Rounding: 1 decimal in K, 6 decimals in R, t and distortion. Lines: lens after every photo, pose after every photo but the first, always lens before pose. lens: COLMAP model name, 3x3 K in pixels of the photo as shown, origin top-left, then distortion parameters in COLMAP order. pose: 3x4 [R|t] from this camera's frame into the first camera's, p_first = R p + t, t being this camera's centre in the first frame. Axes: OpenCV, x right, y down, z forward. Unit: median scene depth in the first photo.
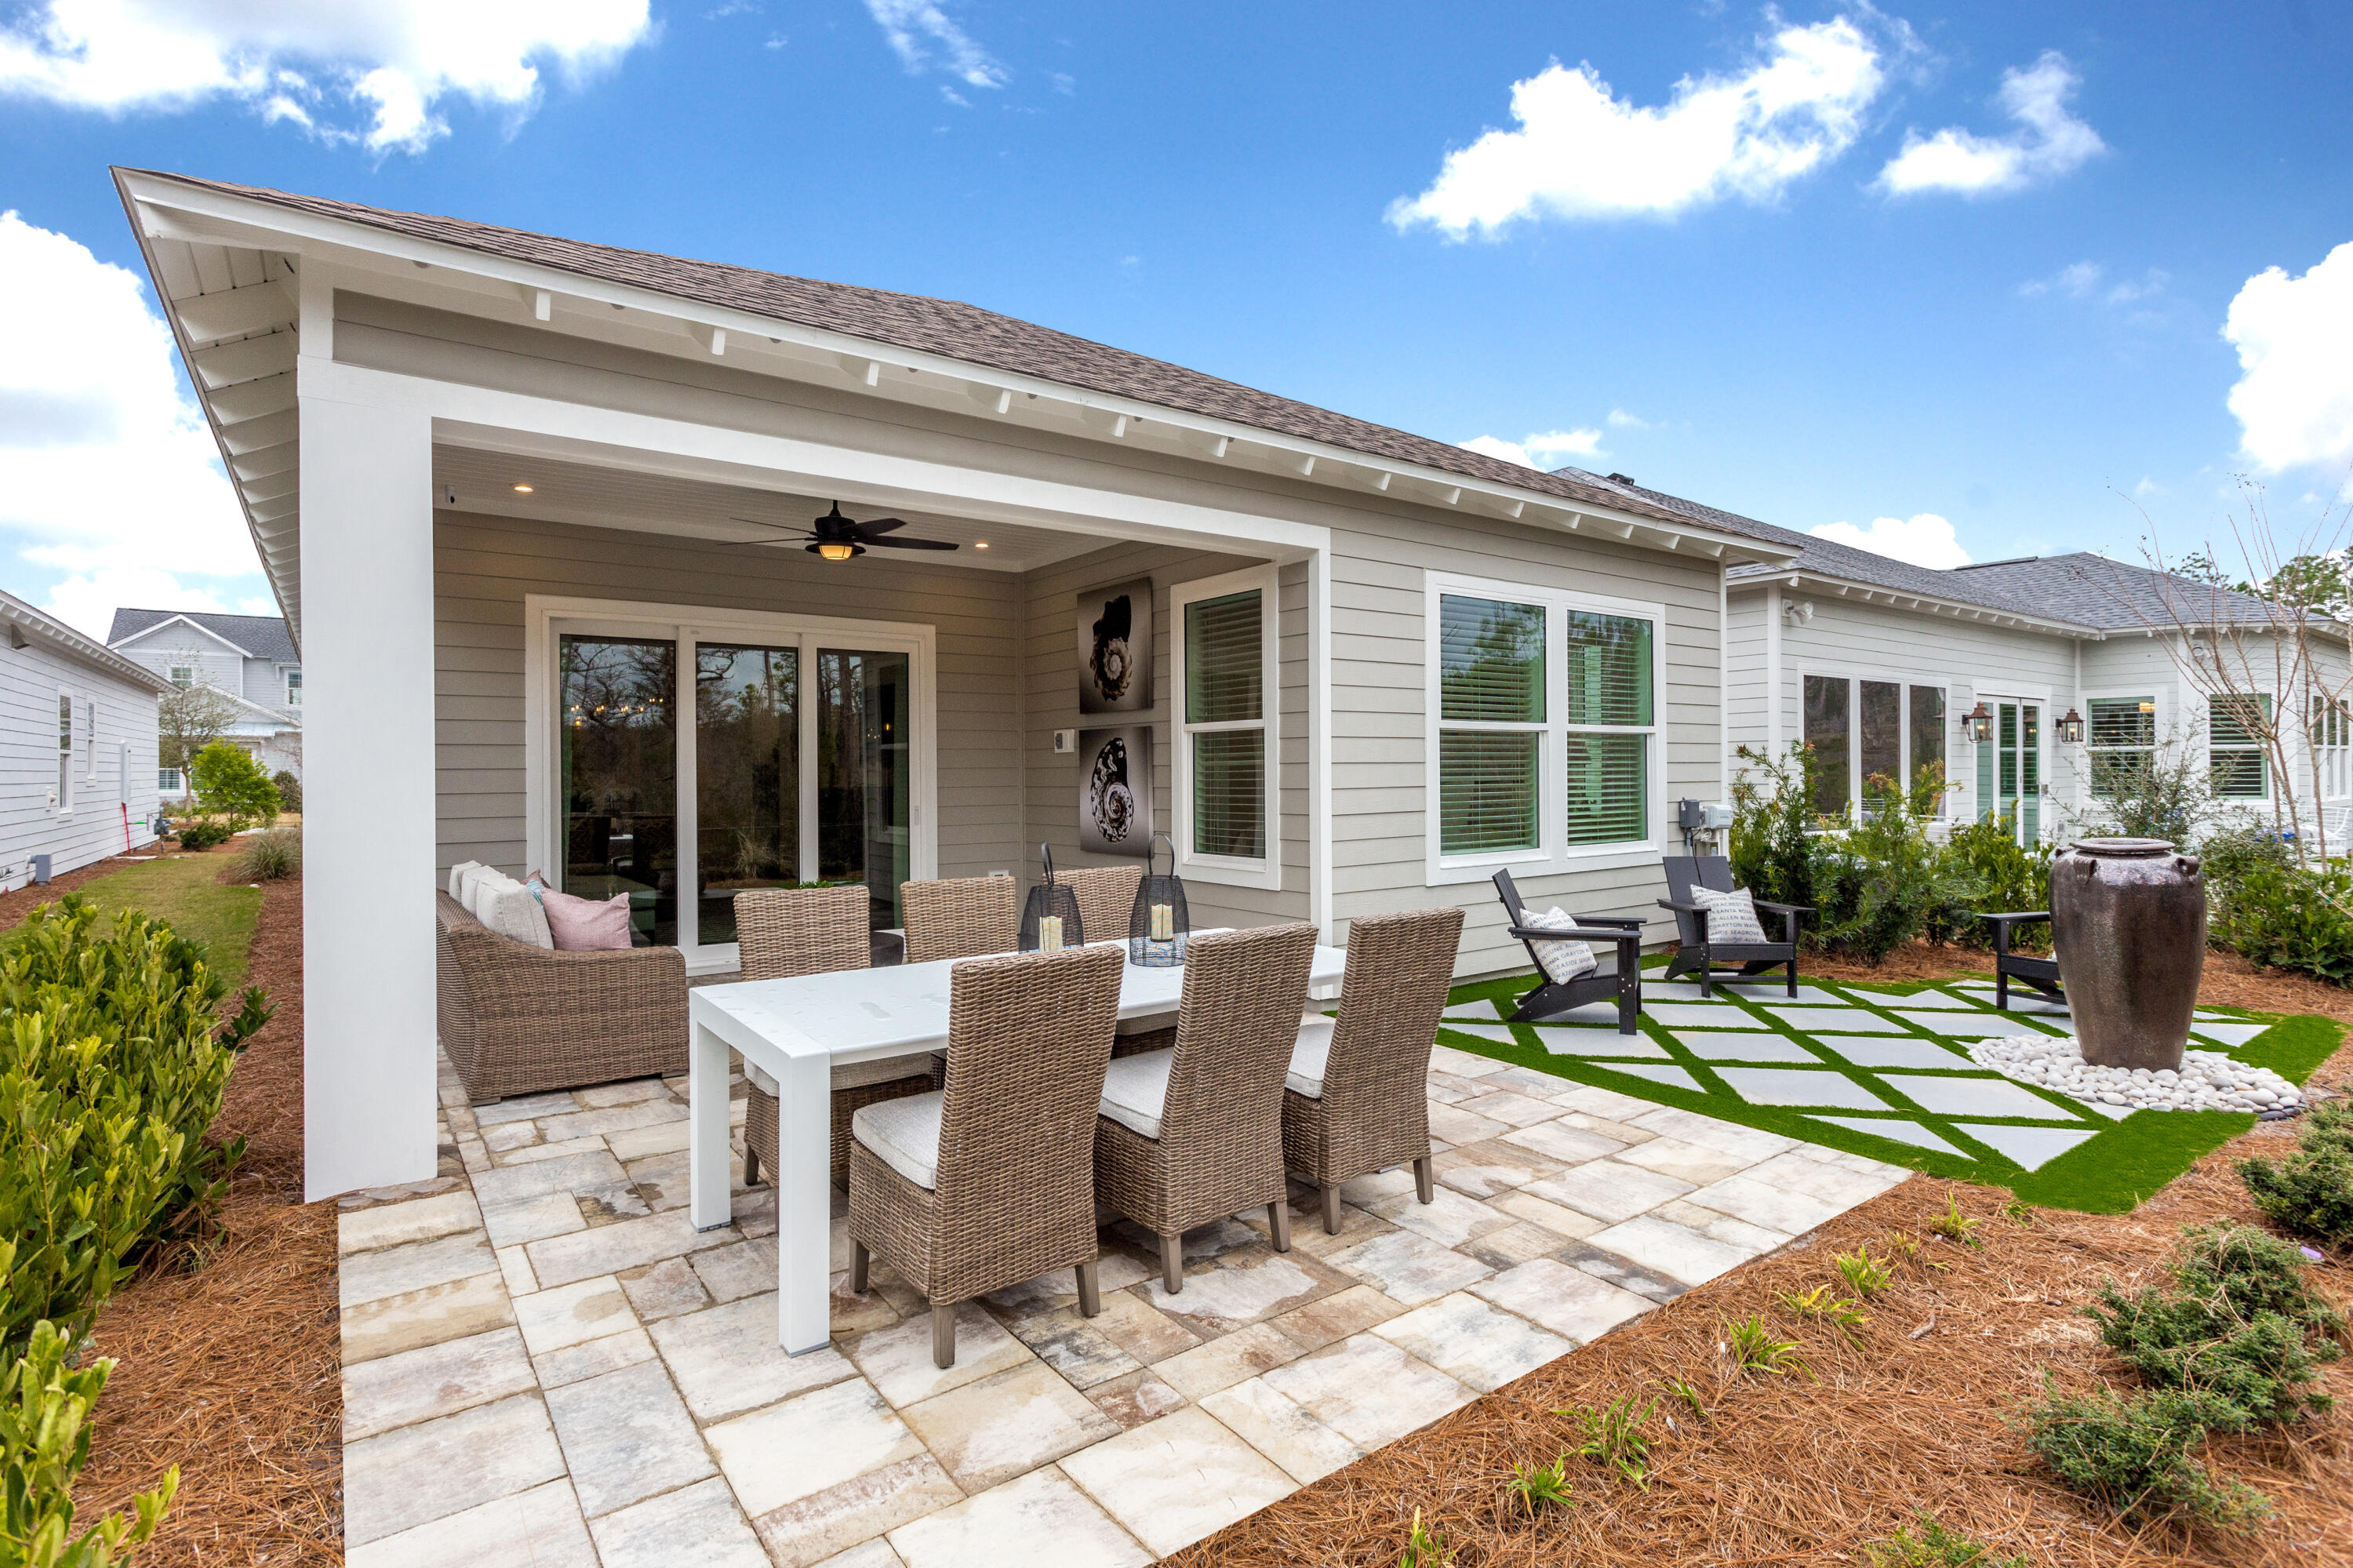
lens RADIAL K [[1132.0, 0, 1169.5], [0, 1132.0, 764.3], [0, 0, 1]] dist [0.006287, 0.000476]
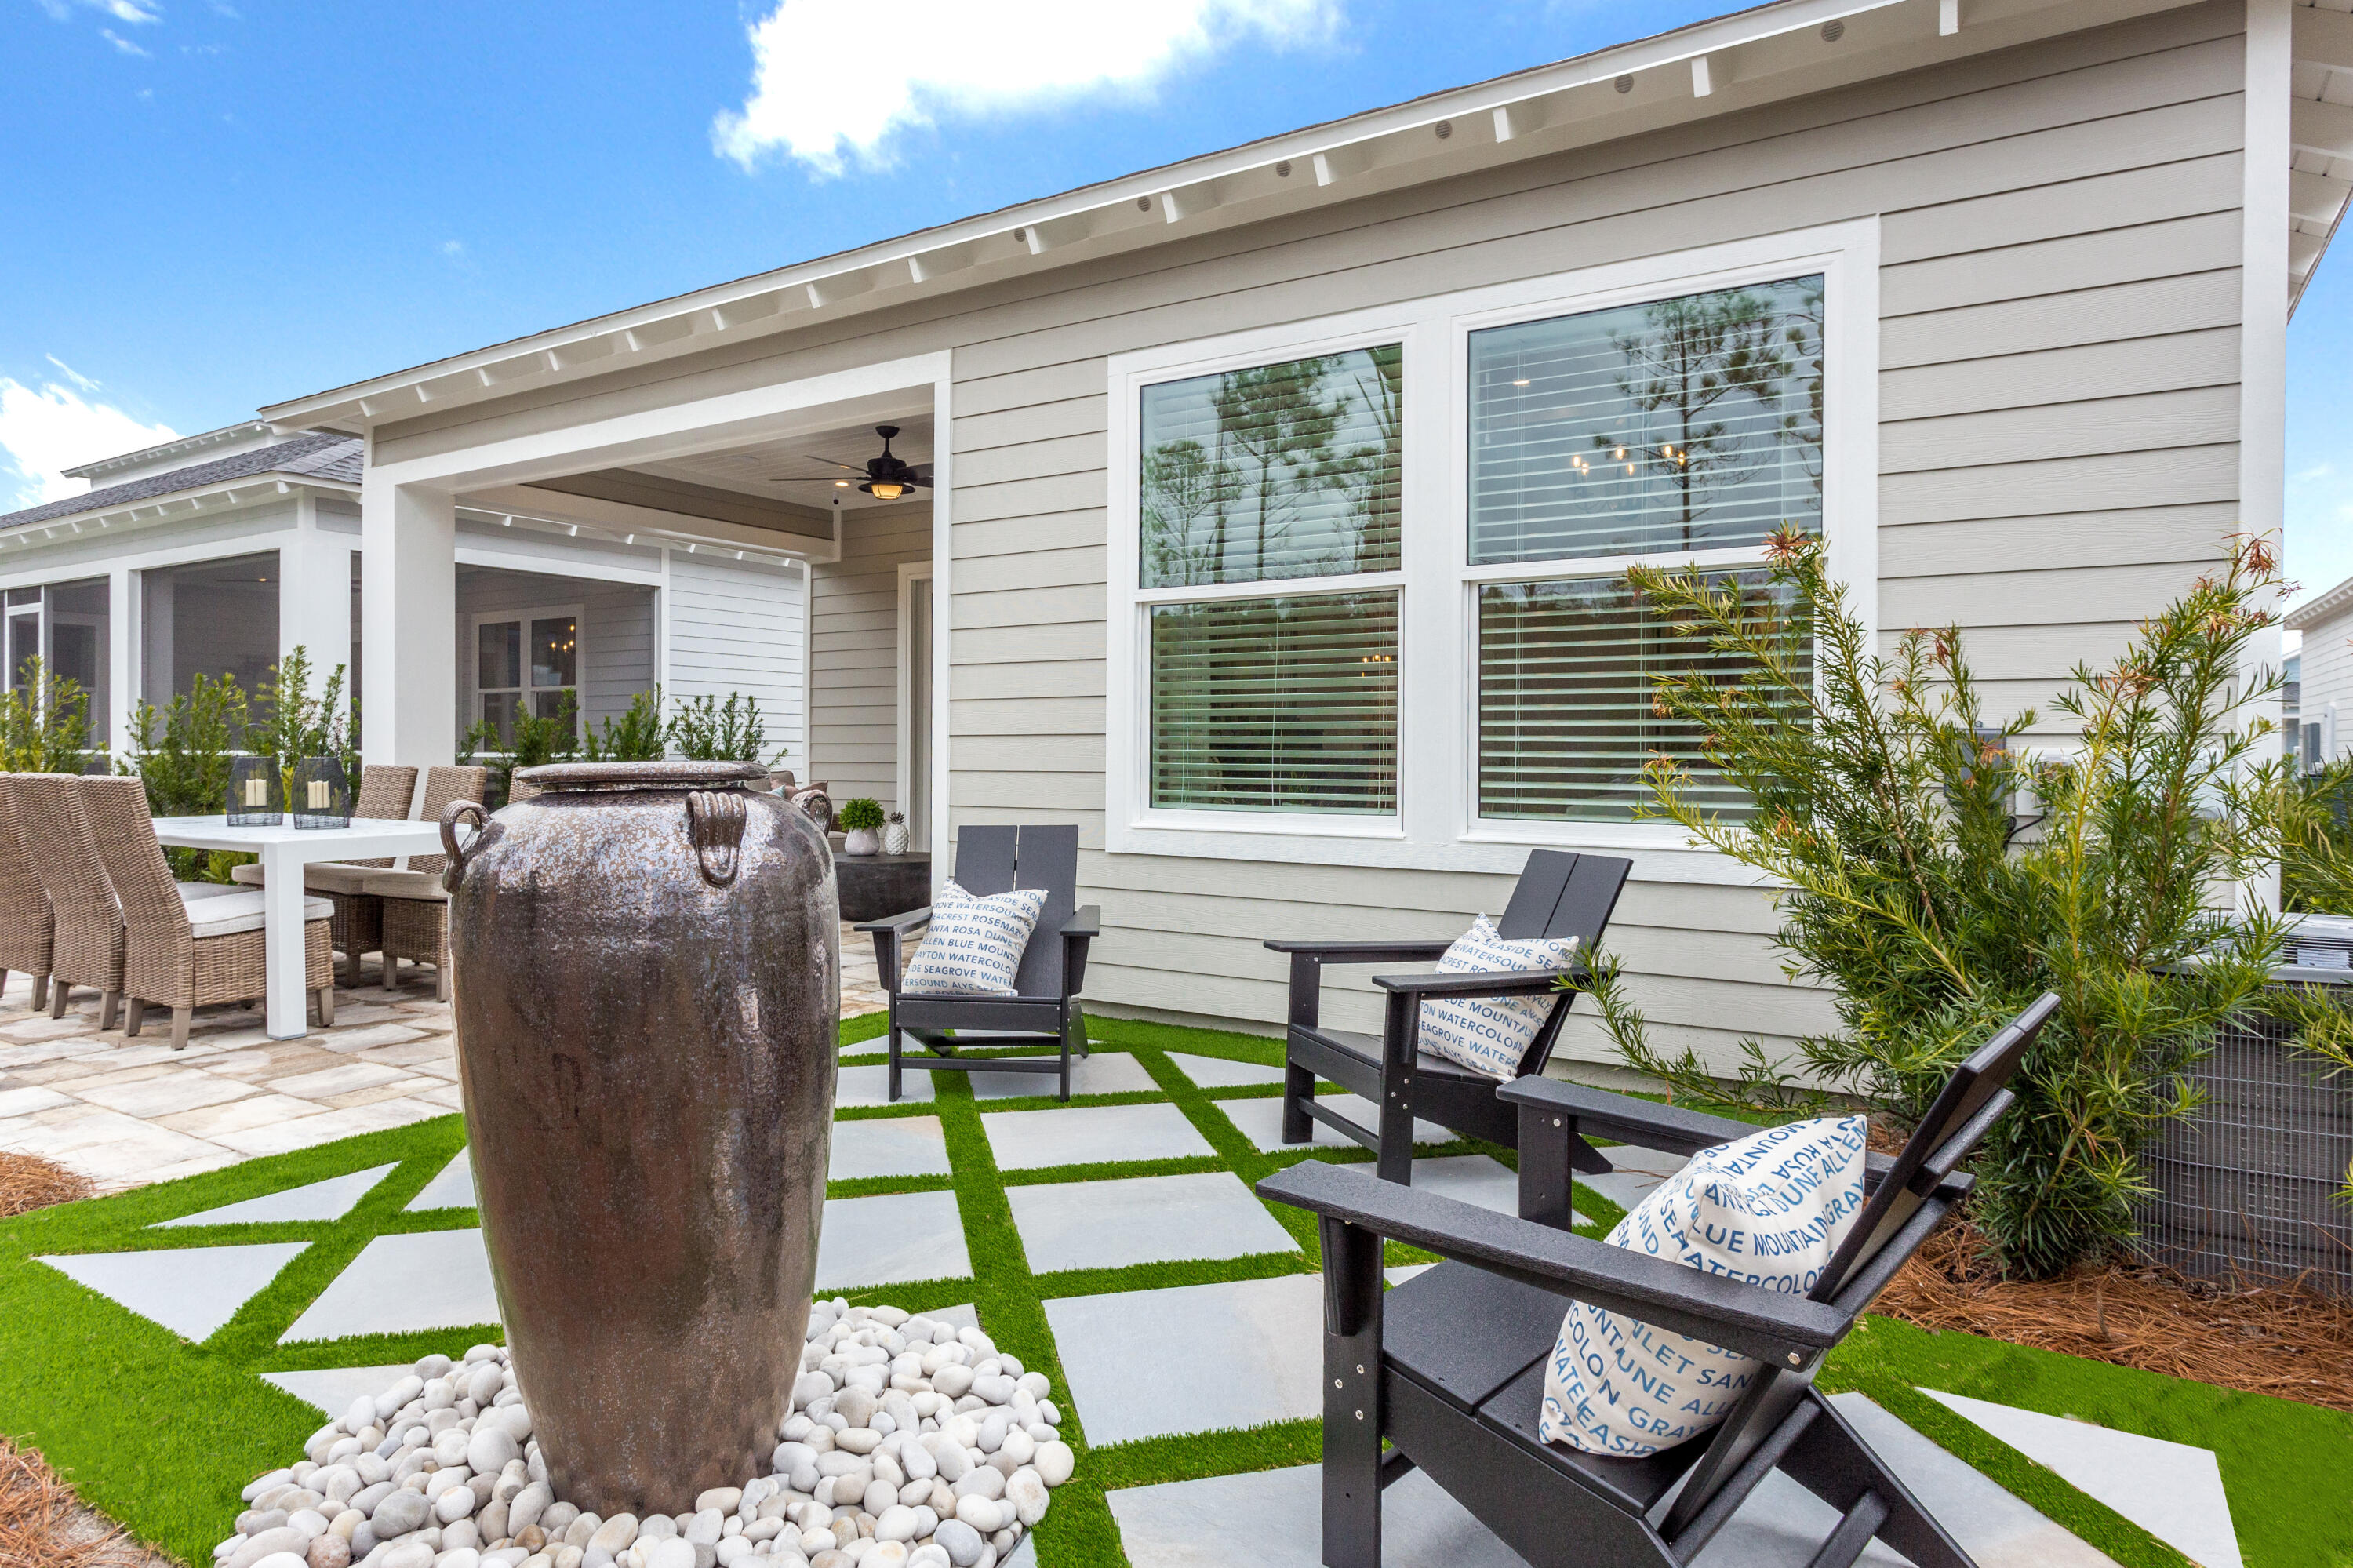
lens RADIAL K [[1391.1, 0, 1192.2], [0, 1391.1, 784.3], [0, 0, 1]] dist [-0.011766, 0.002077]
pose [[0.366369, 0.024189, -0.930155, 0.958136], [-0.013666, 0.999694, 0.020615, 0.050695], [0.930369, 0.005159, 0.366588, 0.751754]]
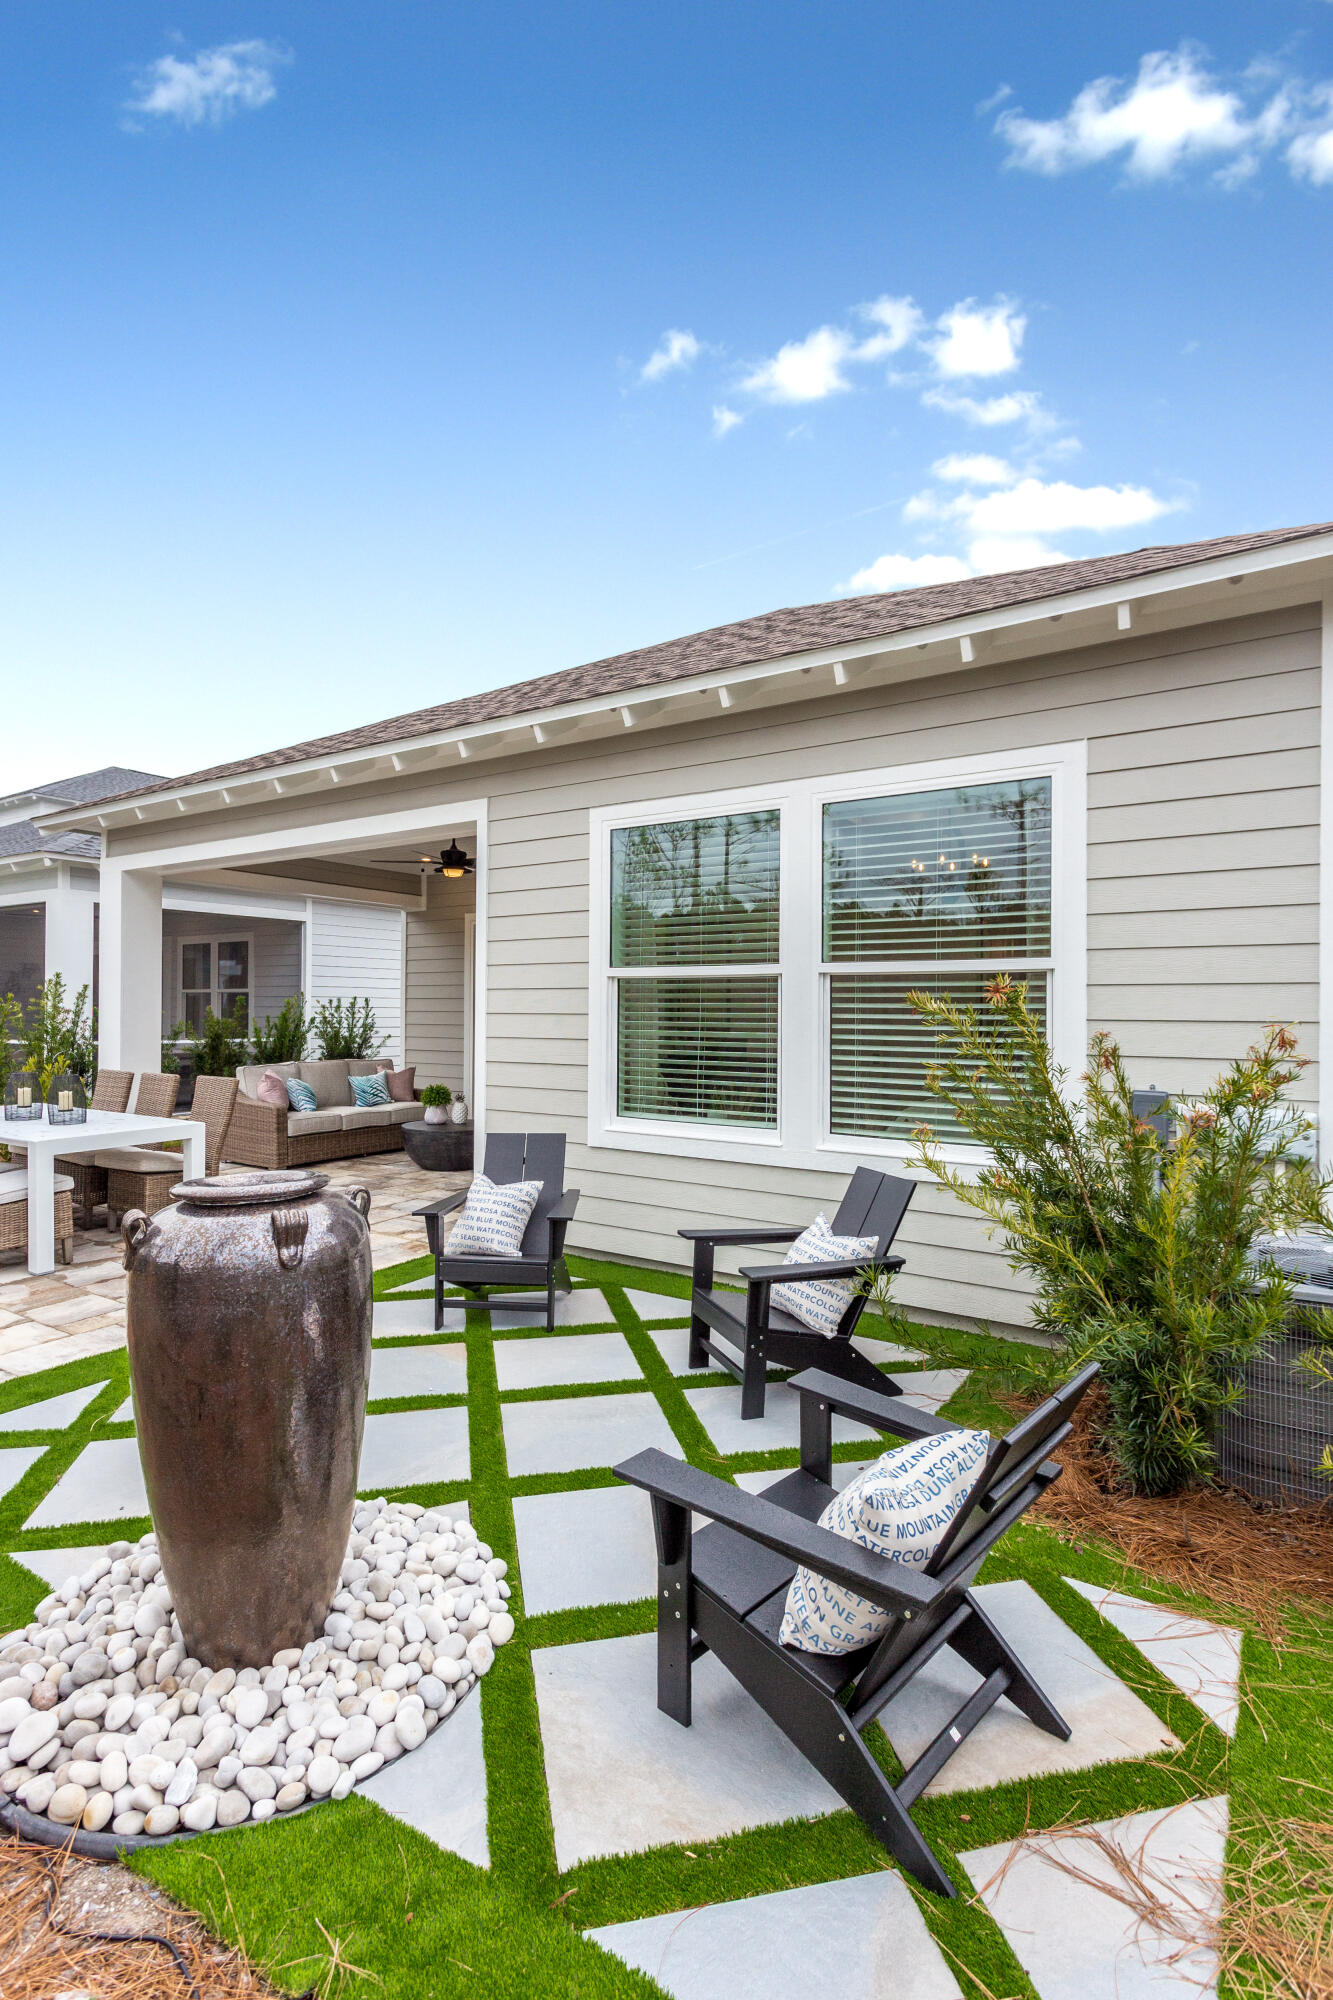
lens RADIAL K [[988.0, 0, 666.5], [0, 988.0, 1000.0], [0, 0, 1]] dist [0.000545, -0.000131]
pose [[0.343219, -0.001586, -0.939254, 1.009485], [-0.005974, 0.999975, -0.003872, -0.010442], [0.939237, 0.006941, 0.343200, 0.770240]]
